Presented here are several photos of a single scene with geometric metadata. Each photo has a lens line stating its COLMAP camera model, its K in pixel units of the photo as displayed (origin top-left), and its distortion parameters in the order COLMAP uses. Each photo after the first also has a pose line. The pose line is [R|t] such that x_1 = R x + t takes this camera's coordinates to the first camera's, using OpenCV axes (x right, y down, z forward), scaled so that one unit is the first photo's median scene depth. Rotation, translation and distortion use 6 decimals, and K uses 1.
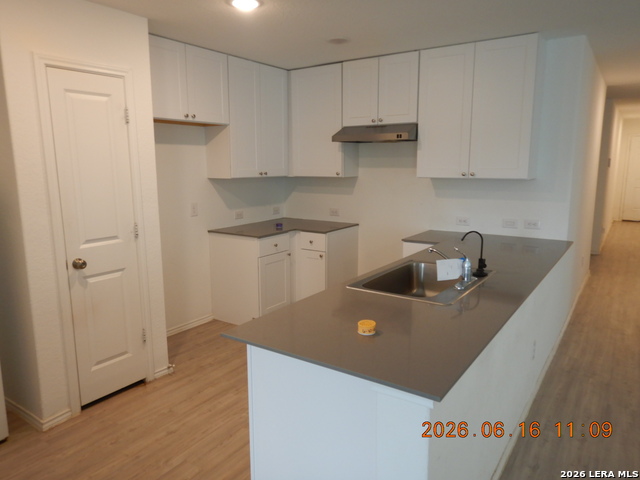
lens RADIAL K [[451.9, 0, 320.3], [0, 451.9, 240.3], [0, 0, 1]] dist [0.002601, -0.001537]
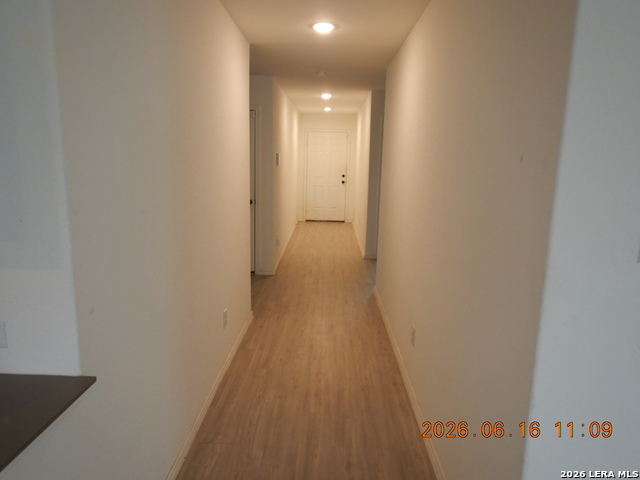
lens RADIAL K [[451.9, 0, 320.0], [0, 451.9, 240.0], [0, 0, 1]] dist [0.002601, -0.001537]
pose [[0.831163, -0.073469, 0.551153, 0.257134], [0.064921, 0.997275, 0.035034, -0.052858], [-0.552225, 0.006663, 0.833668, 0.300153]]
